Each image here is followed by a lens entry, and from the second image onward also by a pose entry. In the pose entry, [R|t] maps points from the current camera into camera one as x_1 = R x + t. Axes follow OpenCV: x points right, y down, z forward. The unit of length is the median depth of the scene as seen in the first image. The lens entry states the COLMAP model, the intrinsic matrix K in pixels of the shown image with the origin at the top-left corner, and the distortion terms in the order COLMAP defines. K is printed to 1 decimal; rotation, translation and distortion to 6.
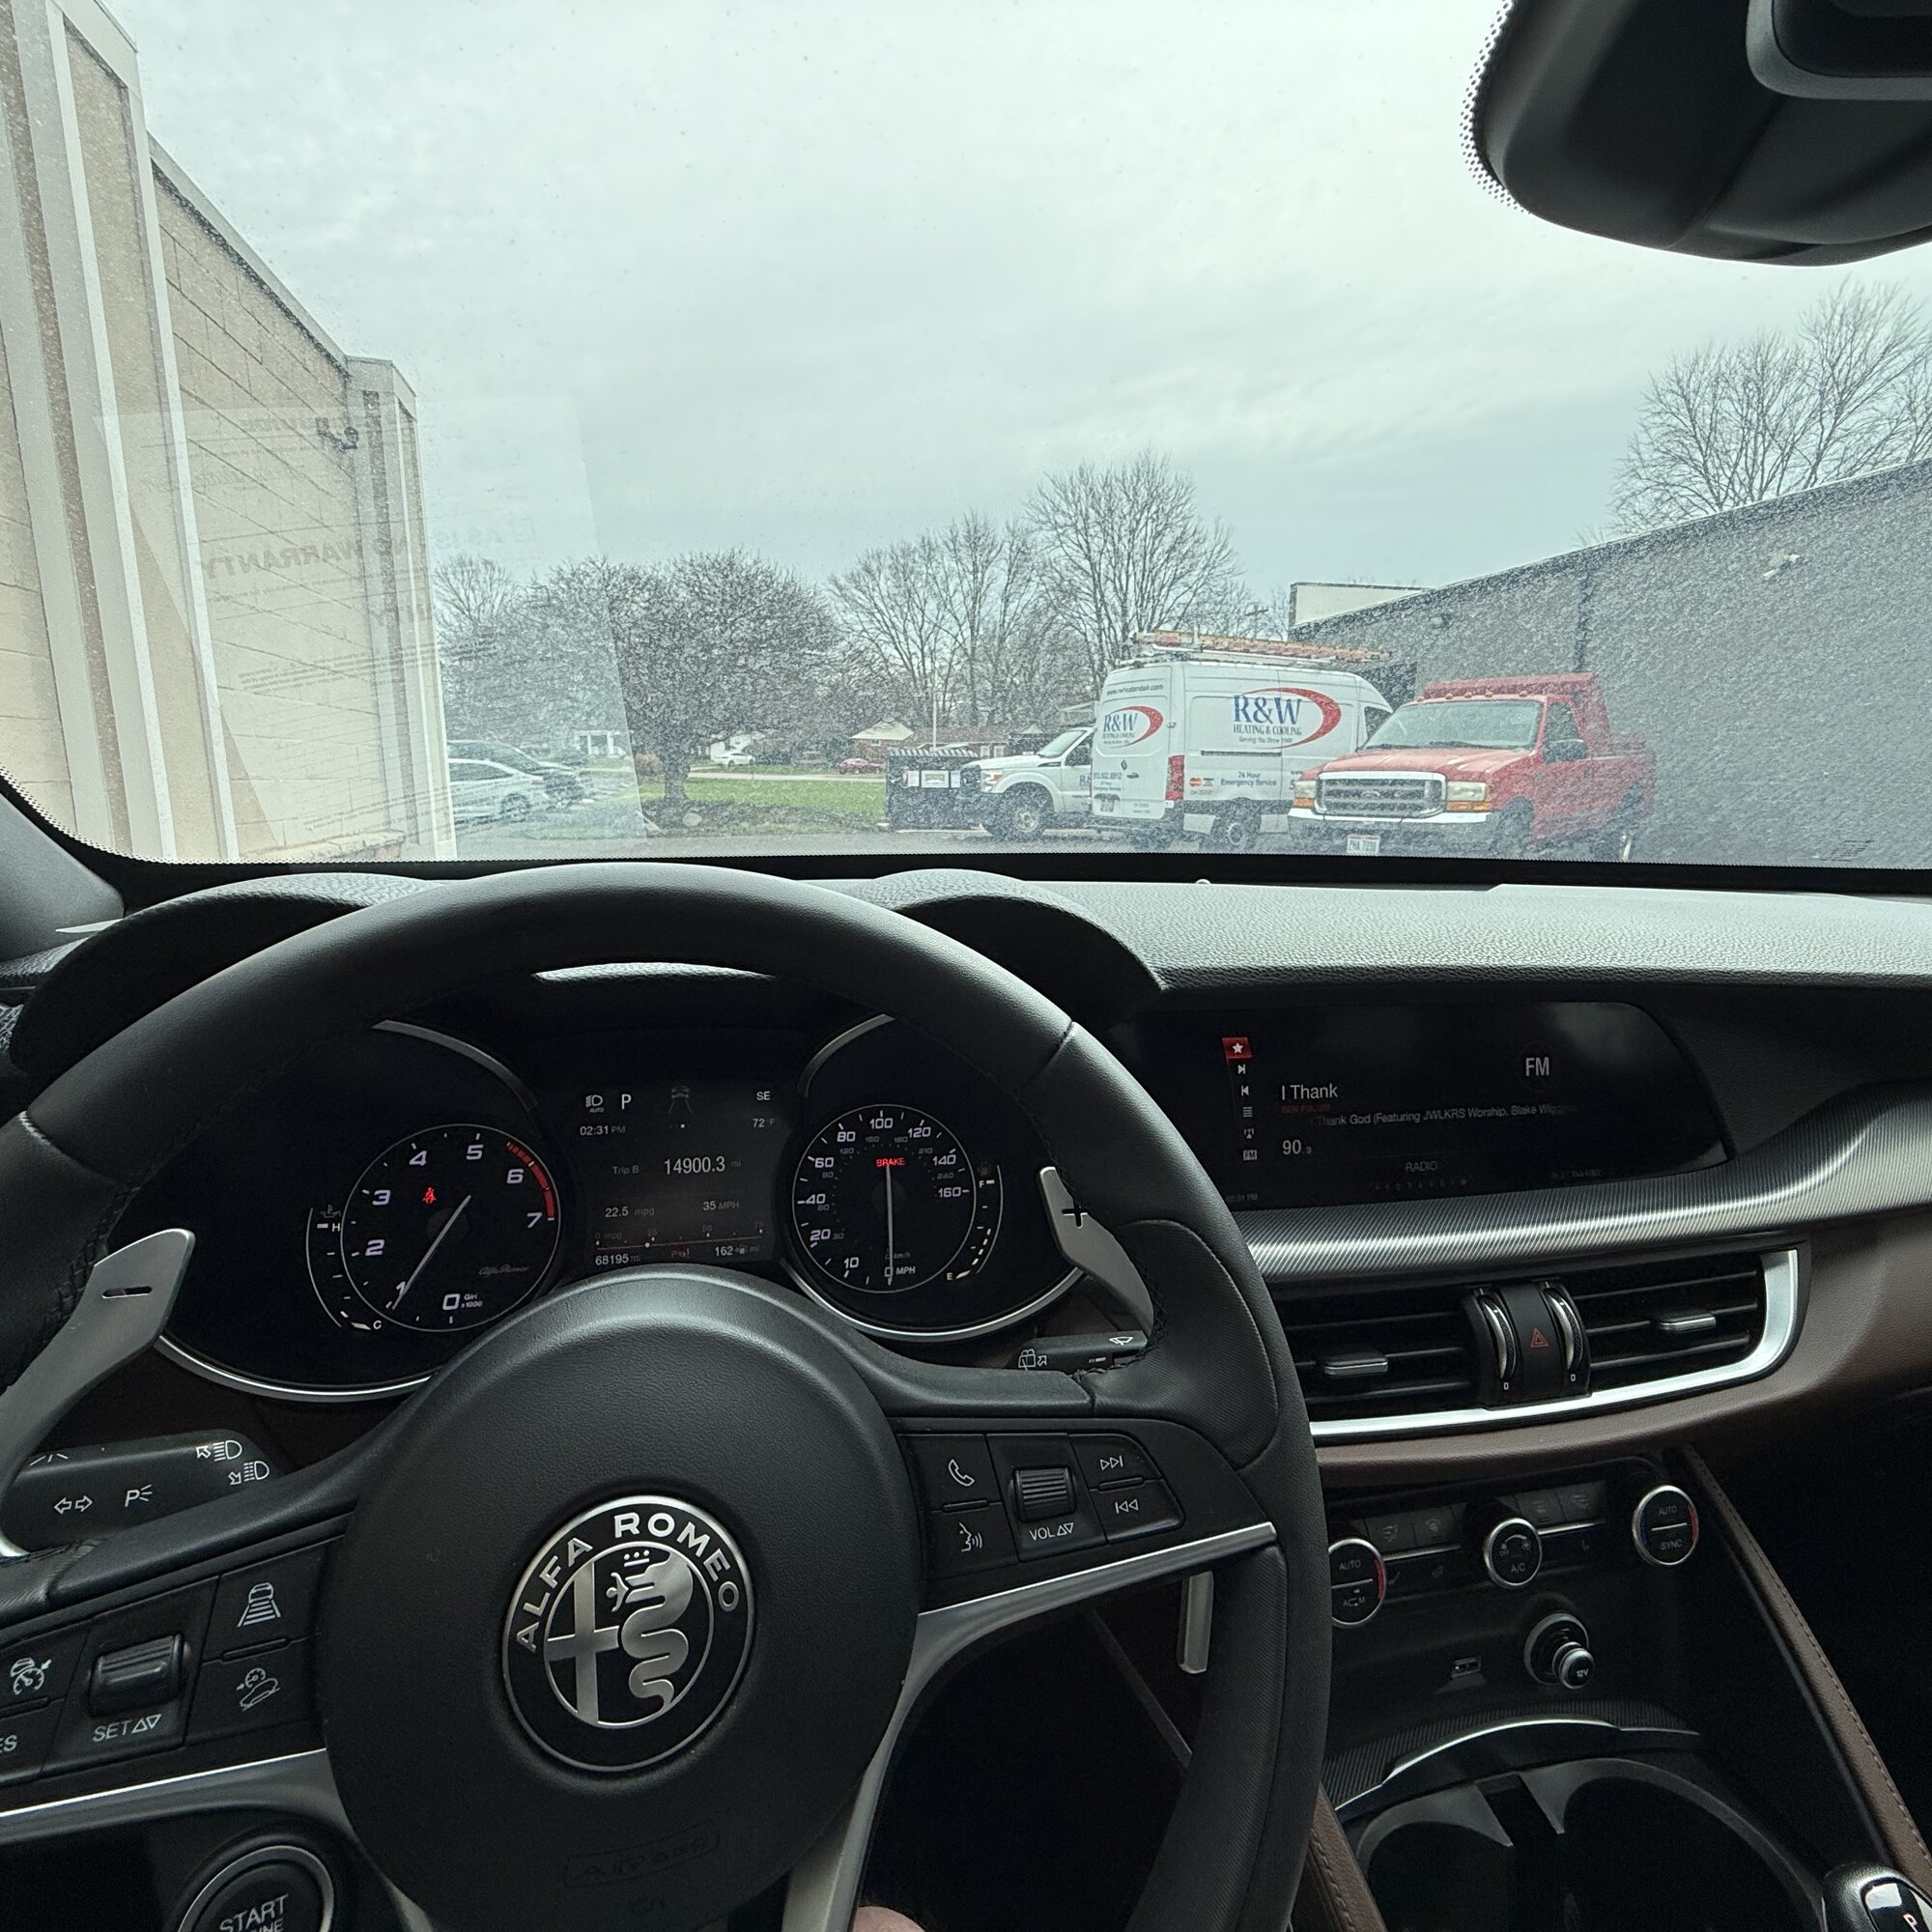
lens RADIAL K [[1011.7, 0, 966.0], [0, 1011.7, 966.0], [0, 0, 1]] dist [-0.000572, -0.000961]
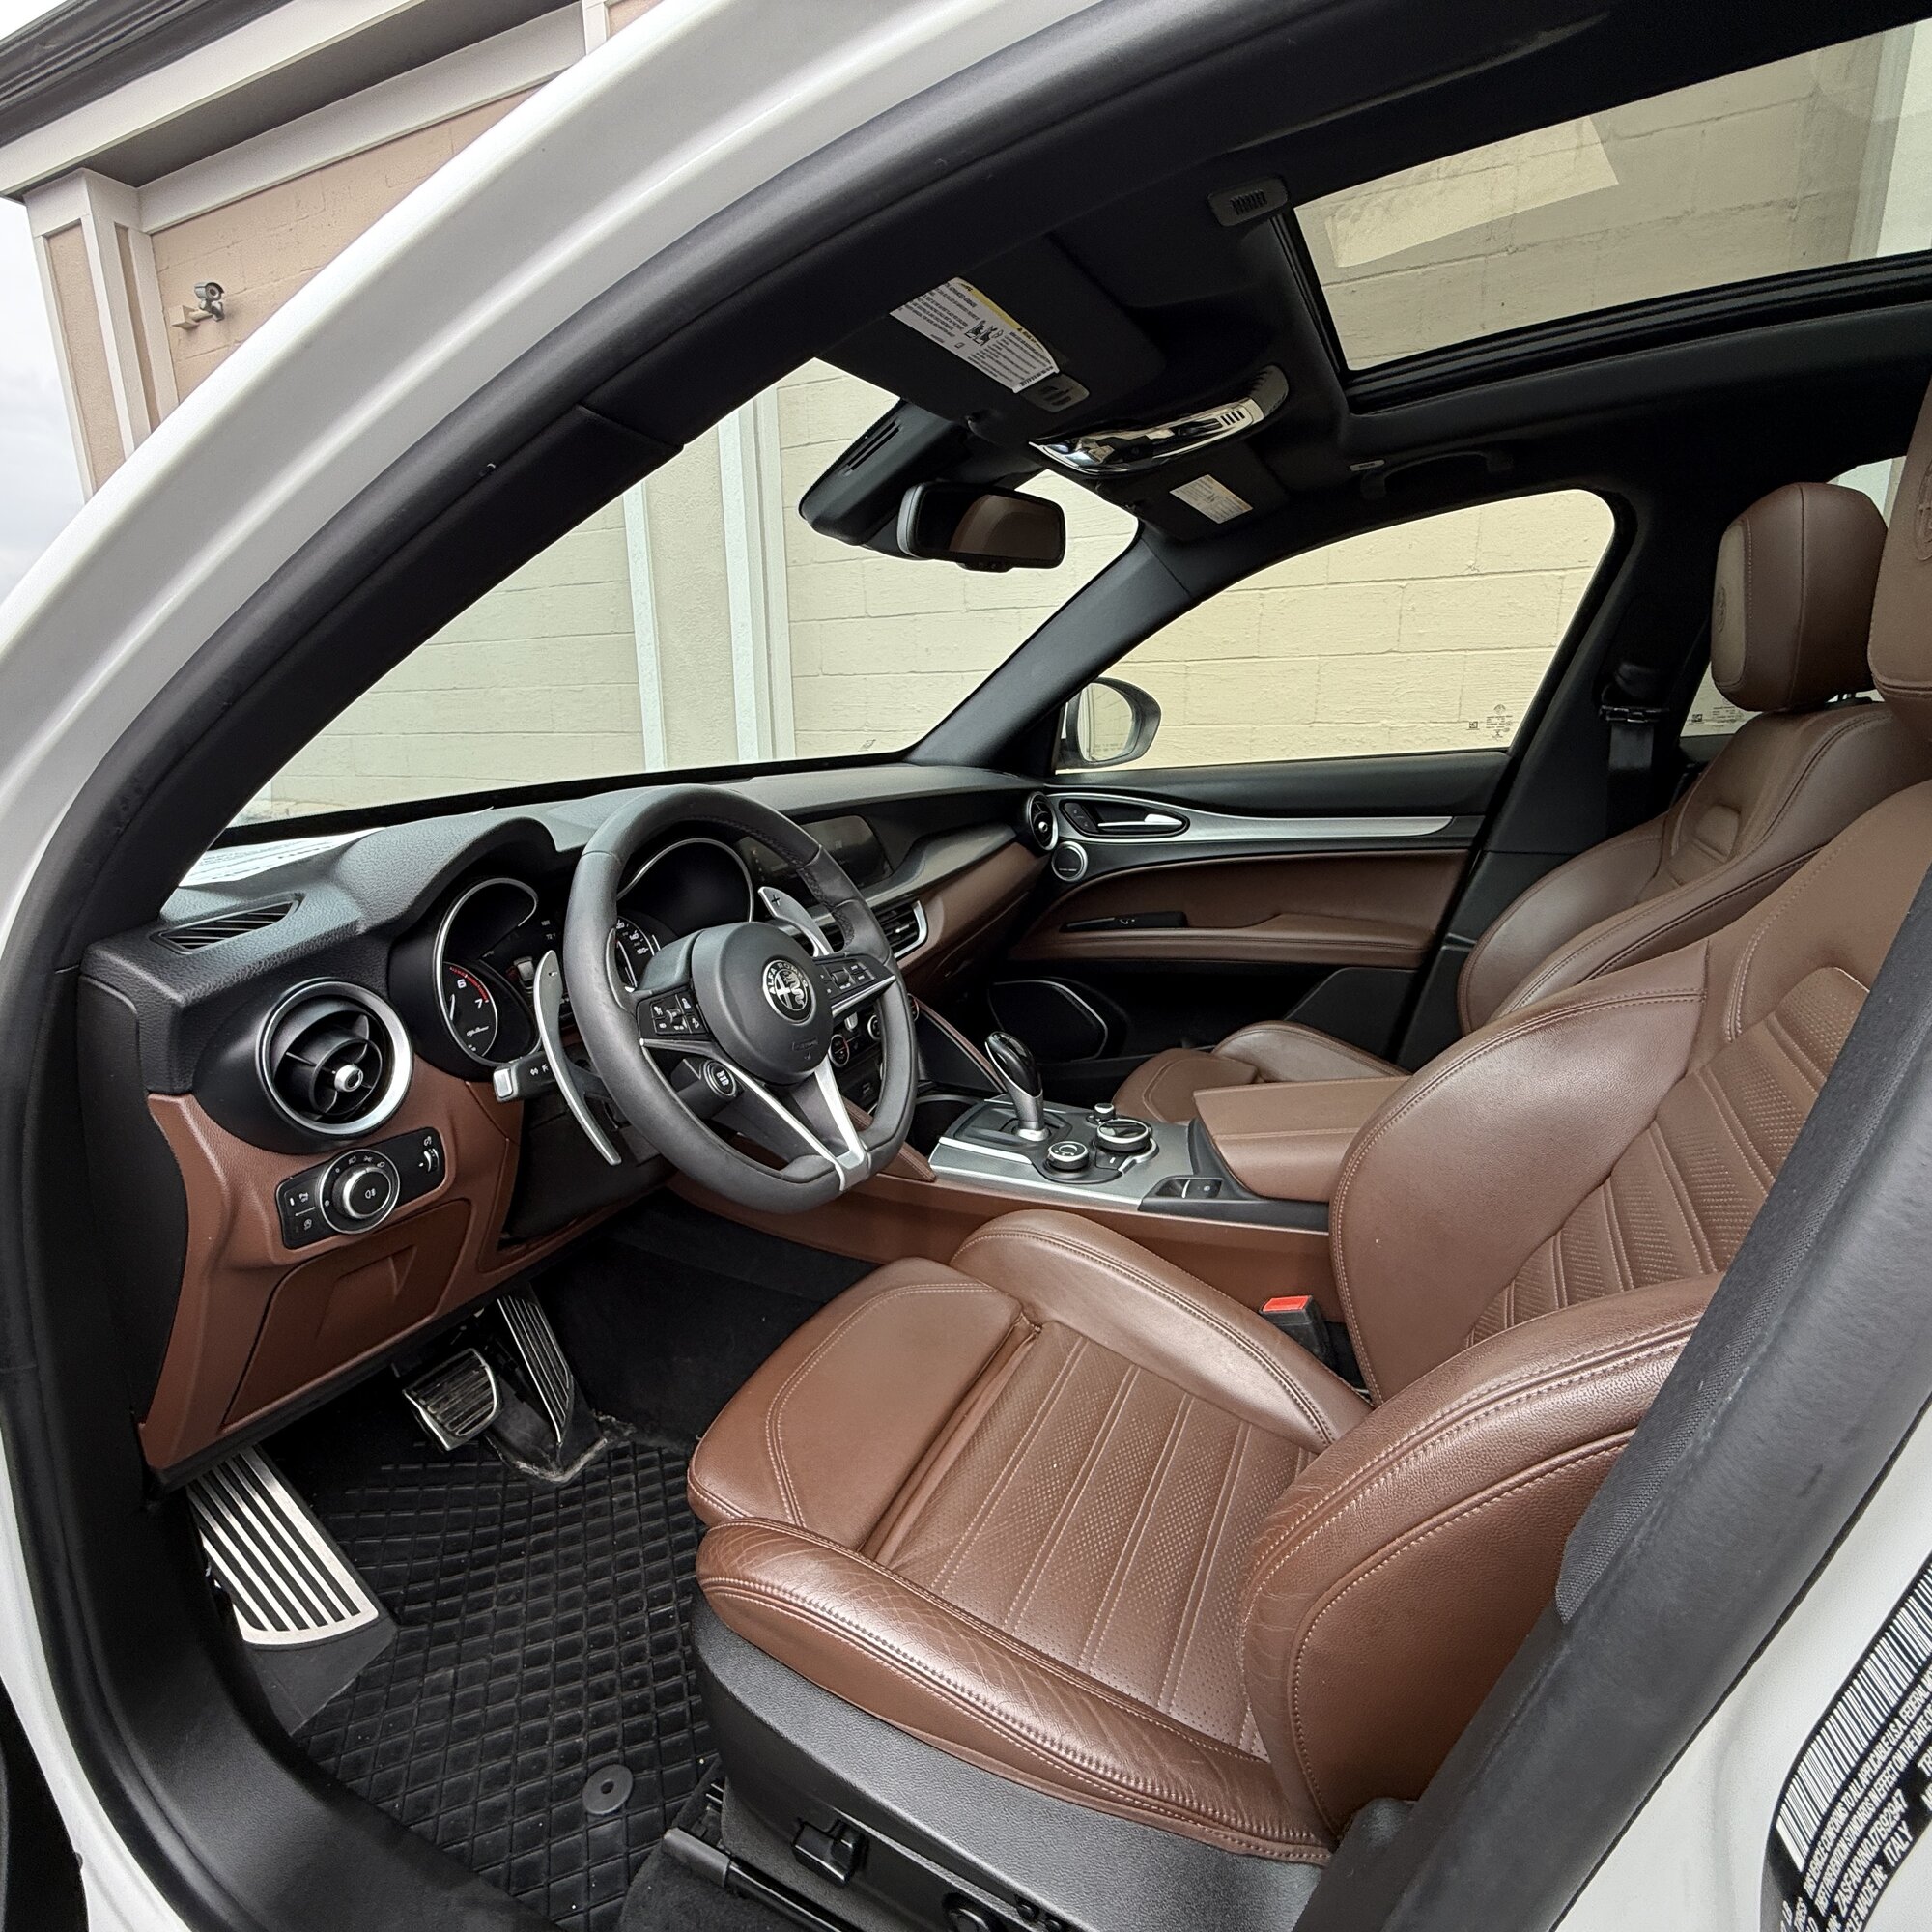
lens RADIAL K [[1011.7, 0, 966.0], [0, 1011.7, 966.0], [0, 0, 1]] dist [-0.000572, -0.000961]
pose [[0.416608, -0.178966, 0.891296, -1.675850], [0.127299, 0.982255, 0.137729, 0.093549], [-0.900129, 0.056082, 0.431998, -0.323369]]
